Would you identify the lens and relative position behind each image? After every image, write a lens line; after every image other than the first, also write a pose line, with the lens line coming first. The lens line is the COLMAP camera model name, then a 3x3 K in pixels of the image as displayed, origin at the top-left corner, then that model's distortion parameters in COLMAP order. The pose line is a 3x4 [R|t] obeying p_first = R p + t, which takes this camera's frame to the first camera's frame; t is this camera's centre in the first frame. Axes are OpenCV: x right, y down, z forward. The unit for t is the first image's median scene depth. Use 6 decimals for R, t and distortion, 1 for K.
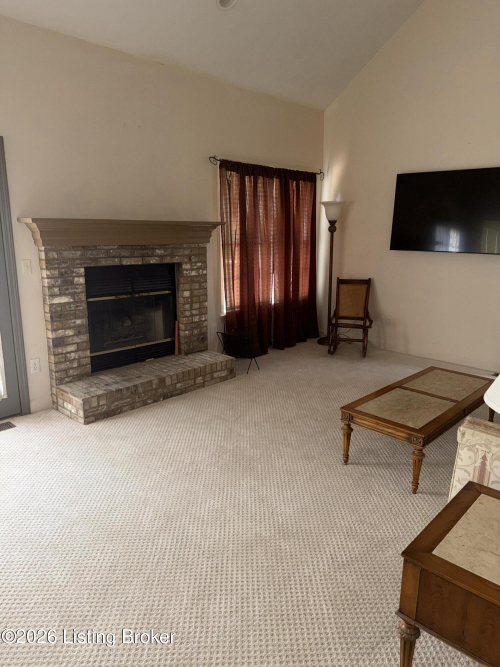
lens RADIAL K [[477.7, 0, 251.8], [0, 477.7, 330.0], [0, 0, 1]] dist [0.054847, -0.033668]
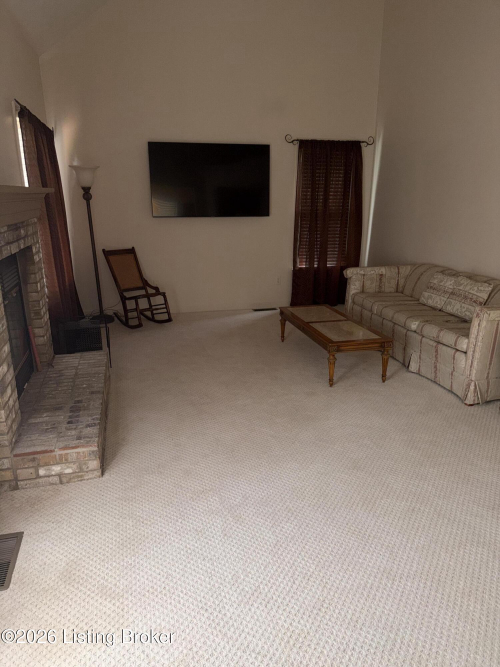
lens RADIAL K [[477.7, 0, 249.9], [0, 477.7, 338.3], [0, 0, 1]] dist [0.054847, -0.033668]
pose [[0.545171, -0.259132, 0.797270, -0.588385], [0.198485, 0.963886, 0.177563, -0.068333], [-0.814489, 0.061444, 0.576916, 0.307369]]
